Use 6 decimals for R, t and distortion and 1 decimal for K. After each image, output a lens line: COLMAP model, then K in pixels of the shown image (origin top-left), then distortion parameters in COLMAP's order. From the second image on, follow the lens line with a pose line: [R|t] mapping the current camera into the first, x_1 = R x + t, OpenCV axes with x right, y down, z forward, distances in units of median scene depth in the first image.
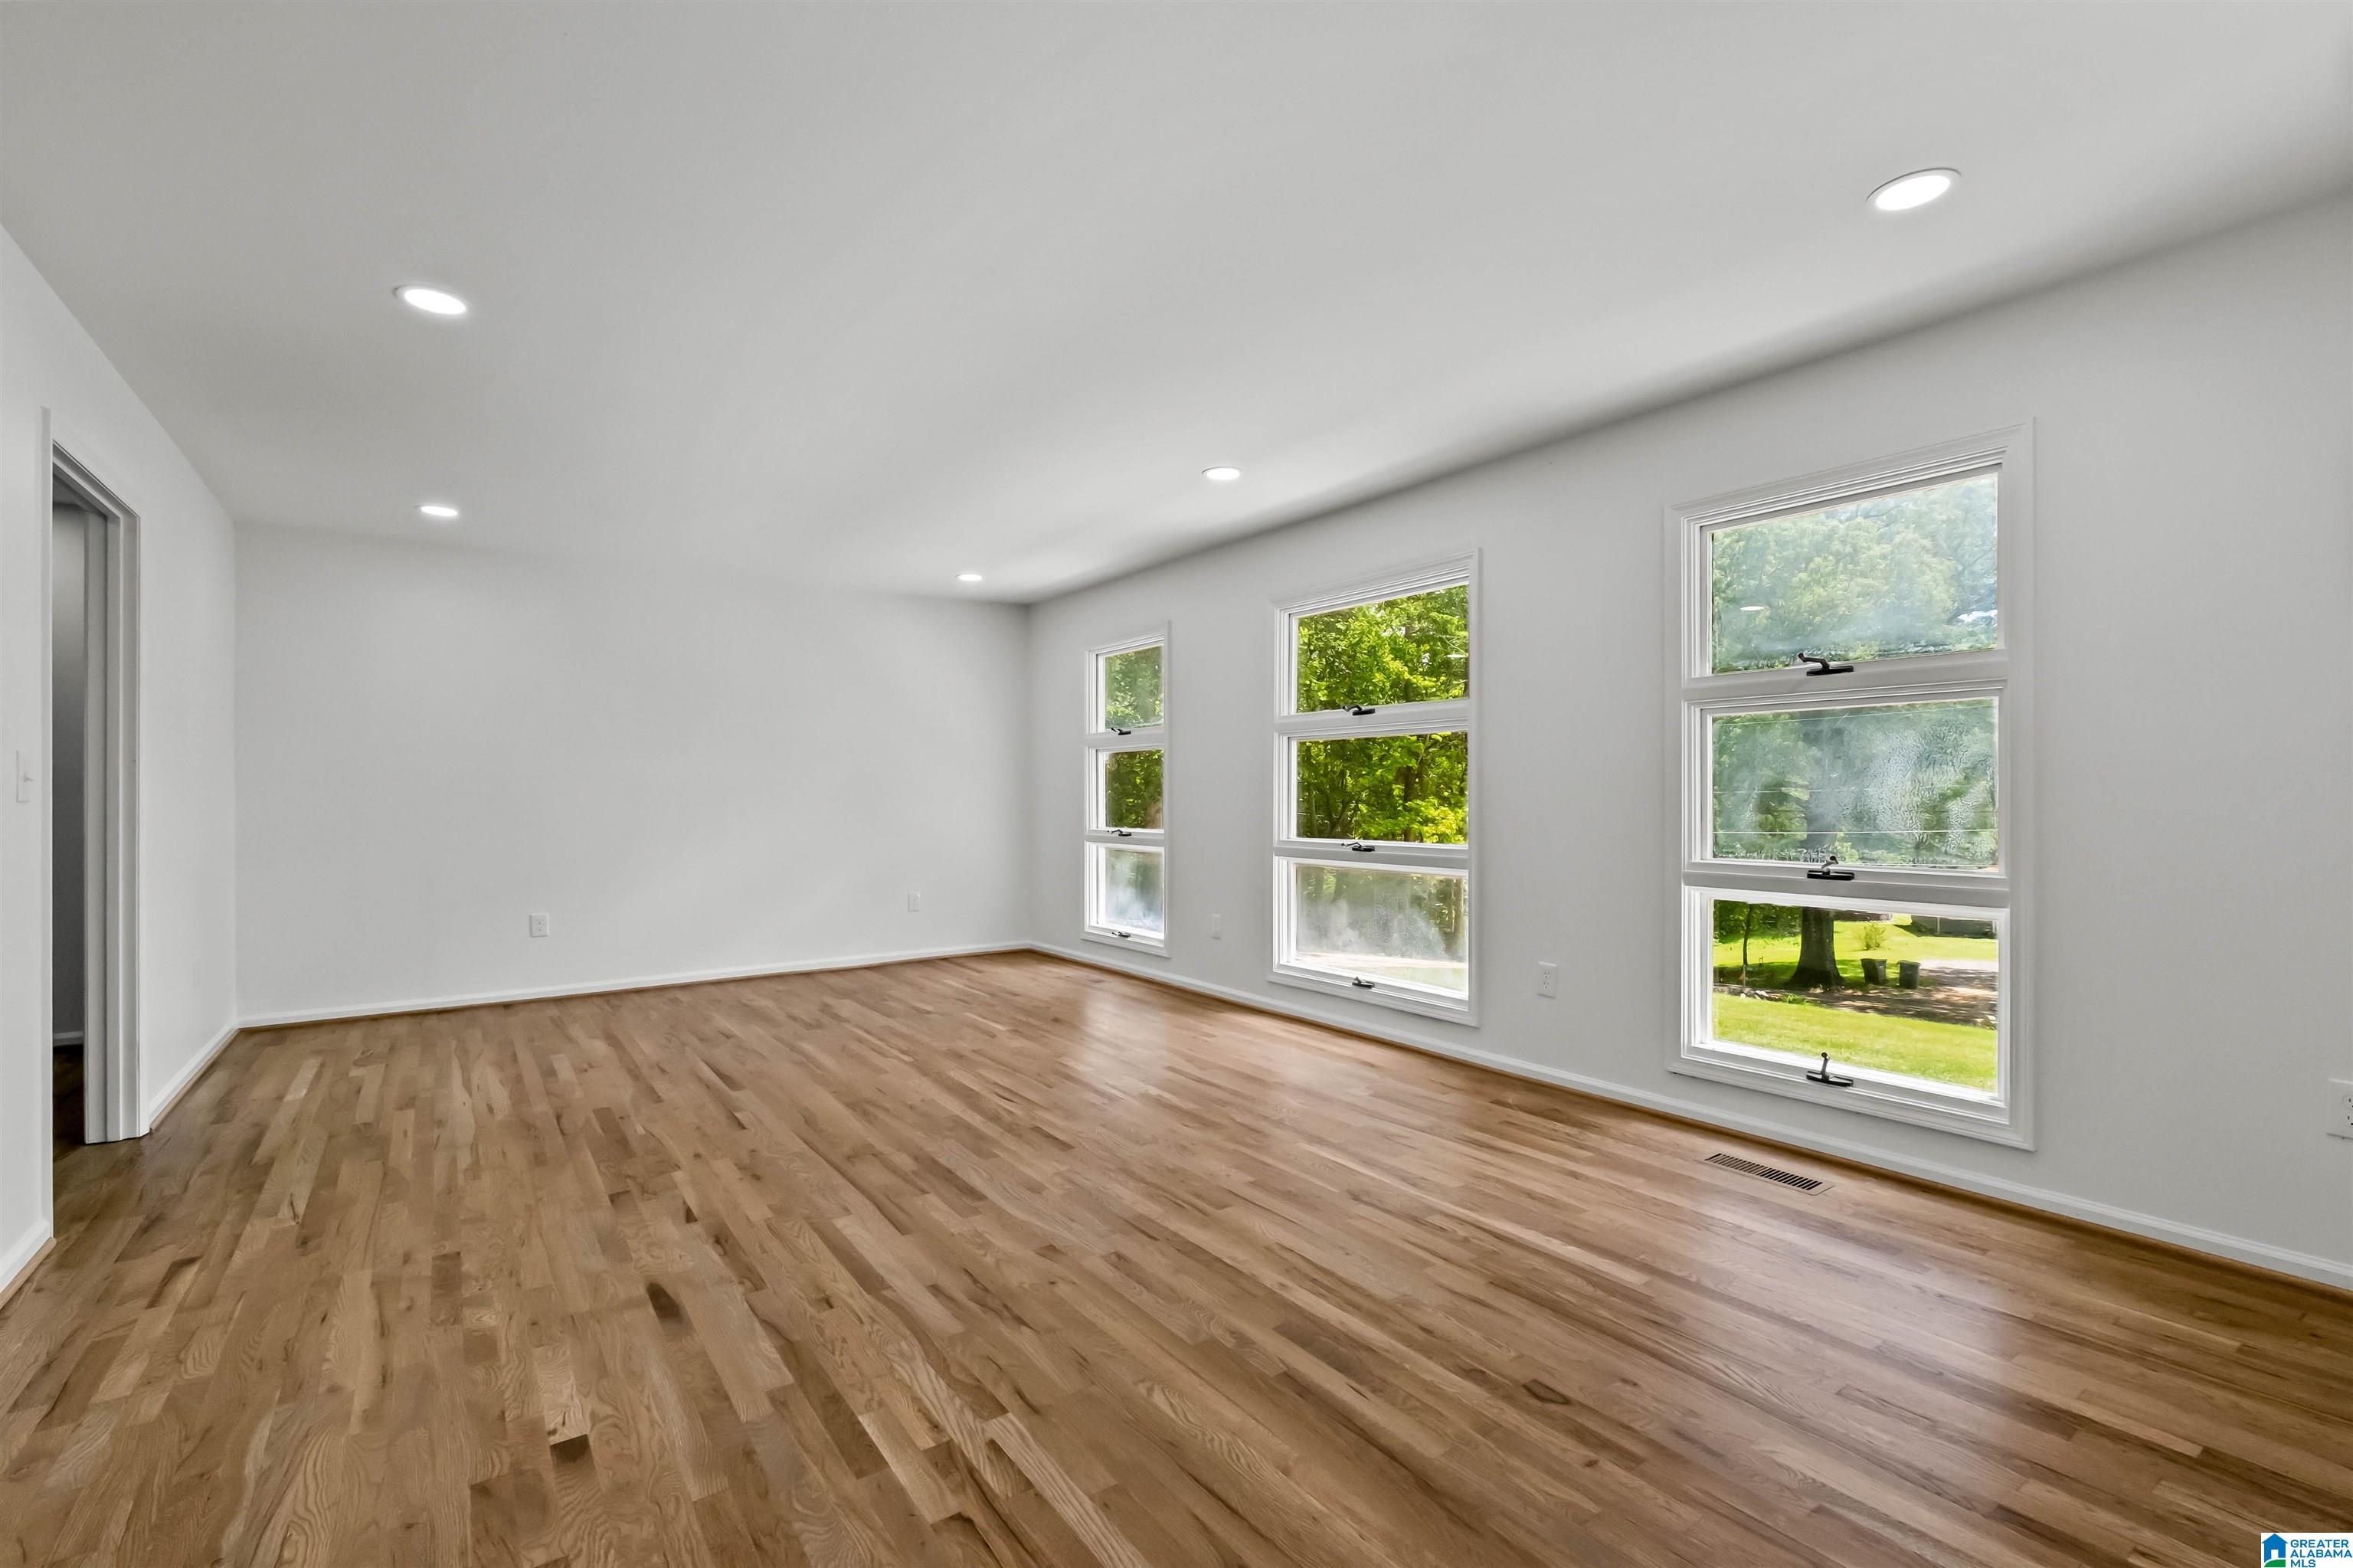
lens RADIAL K [[1020.4, 0, 1123.6], [0, 1020.4, 798.6], [0, 0, 1]] dist [-0.001215, -0.000134]
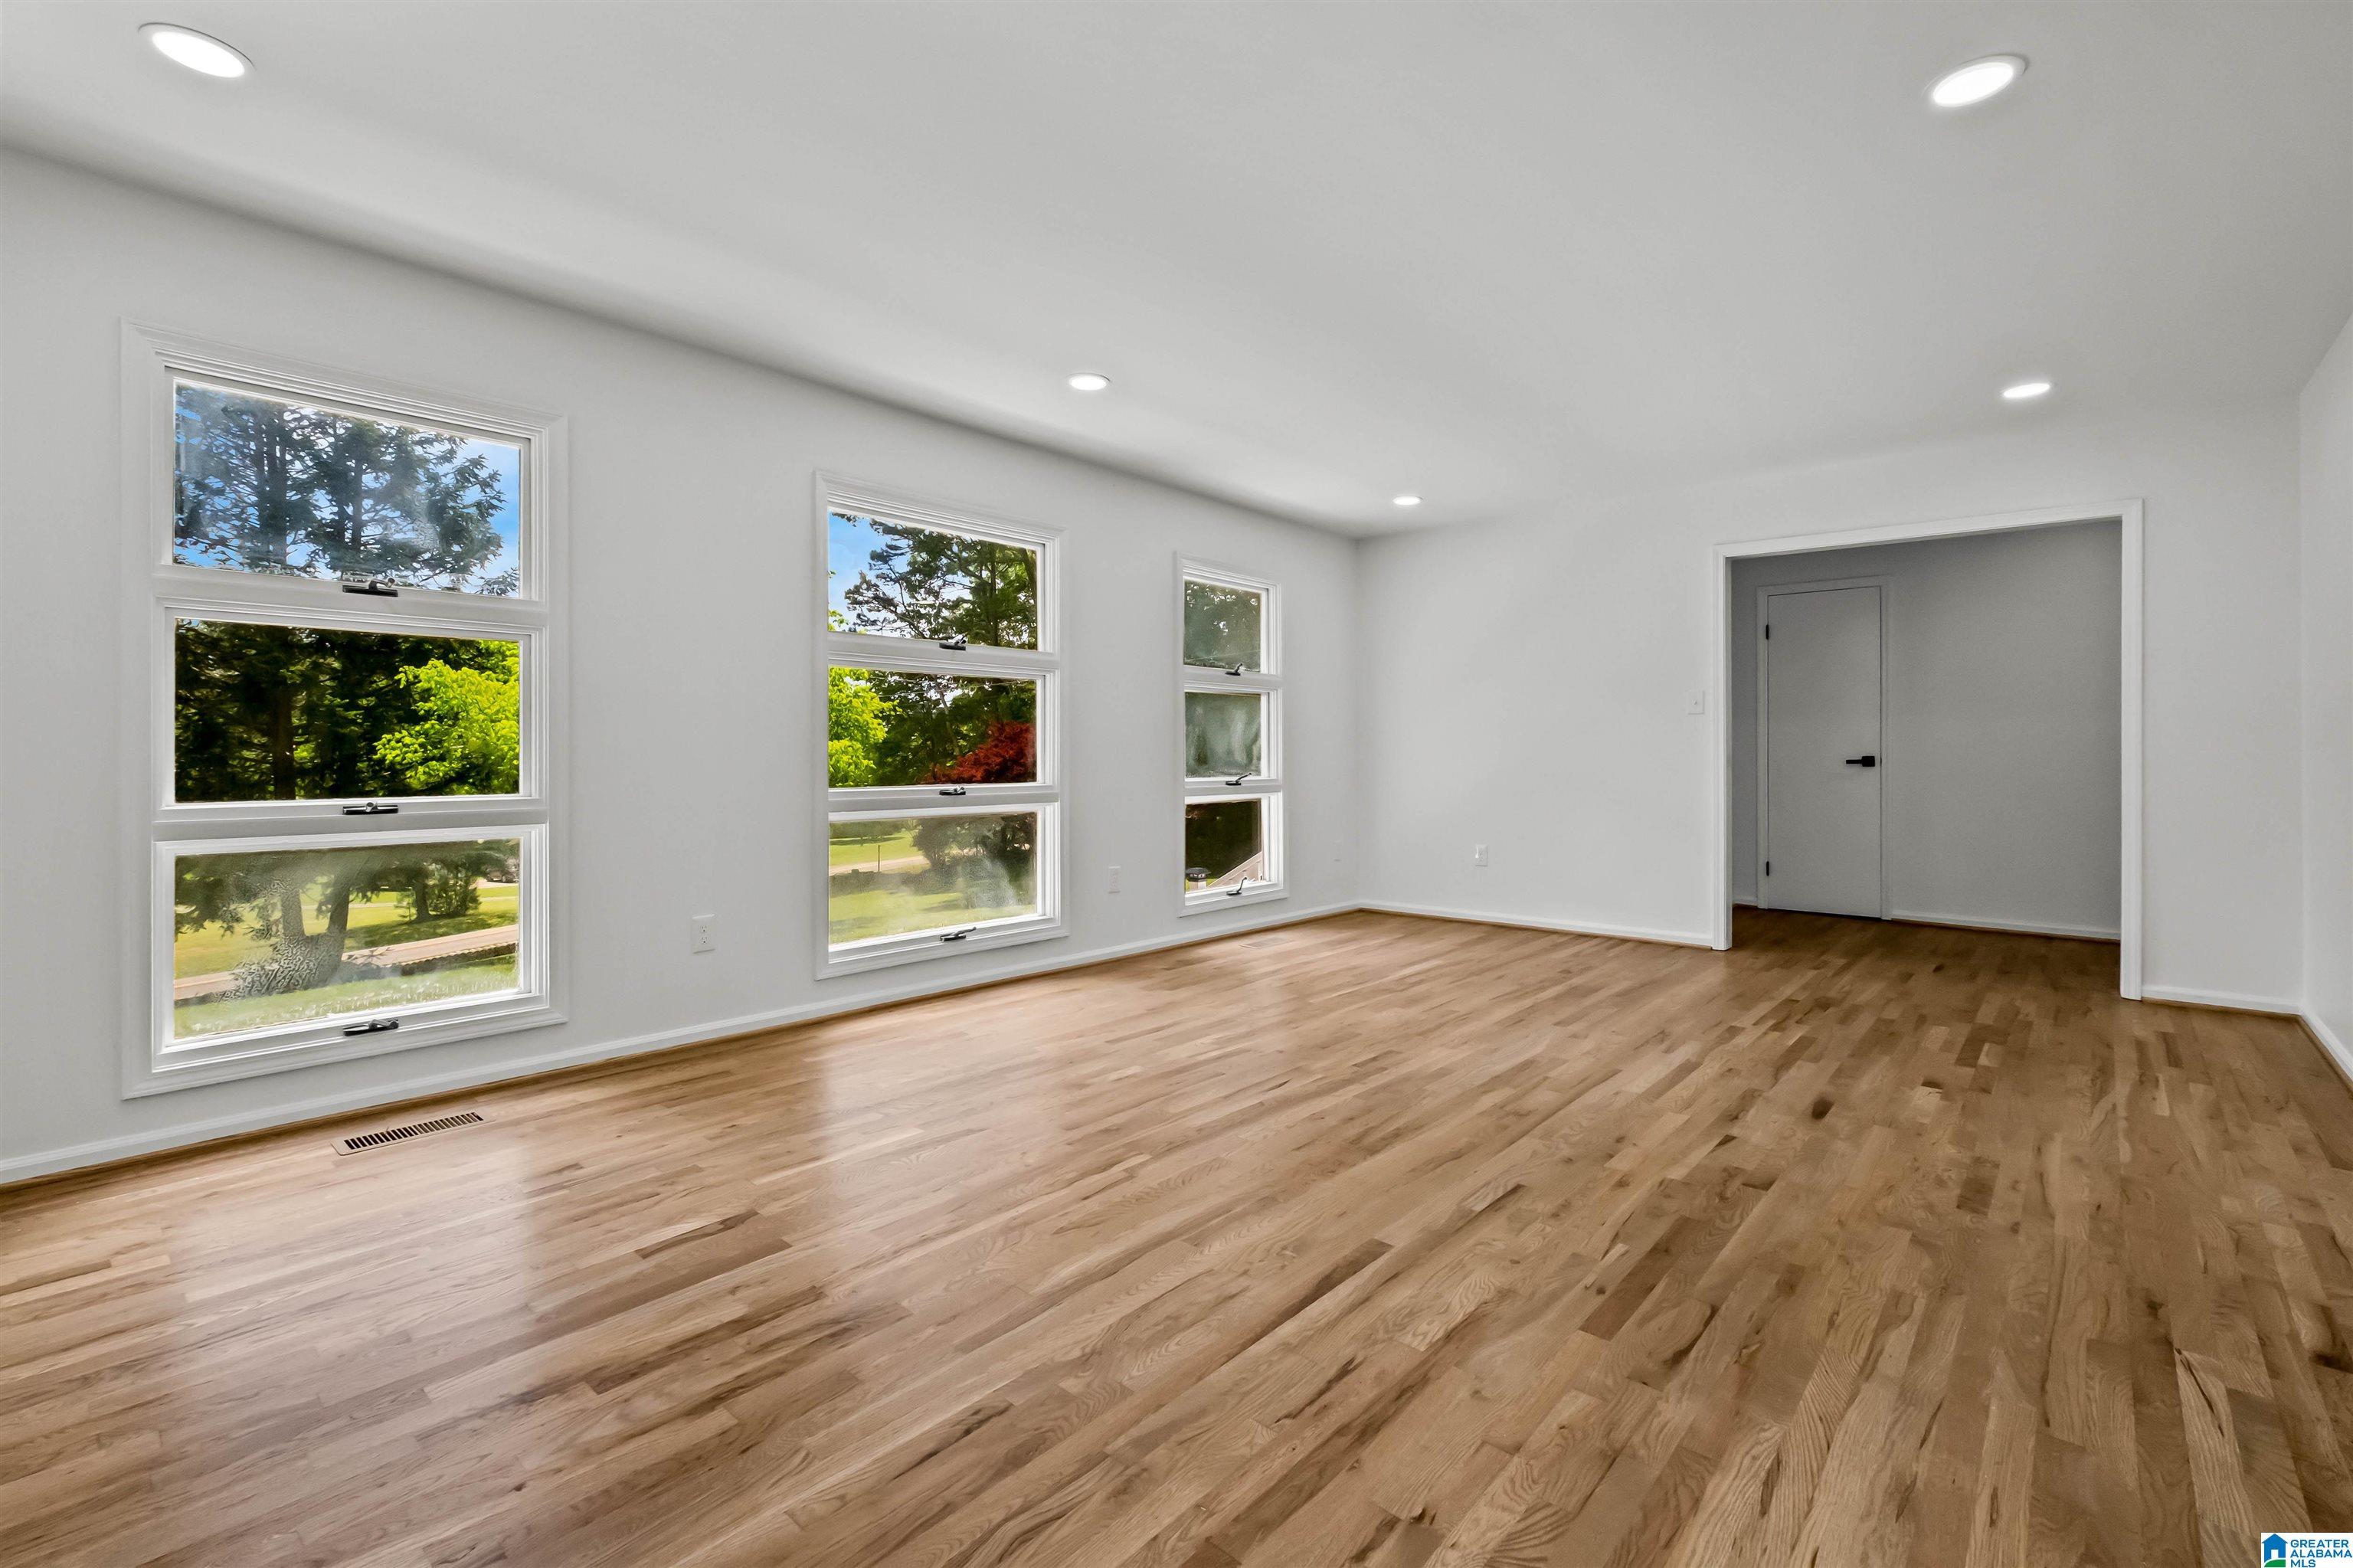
lens RADIAL K [[1070.7, 0, 1173.5], [0, 1070.7, 754.9], [0, 0, 1]] dist [0.000230, 0.000237]
pose [[-0.266014, 0.001127, 0.963969, -1.119615], [0.000520, 0.999999, -0.001026, 0.022794], [-0.963969, 0.000228, -0.266014, 1.554253]]
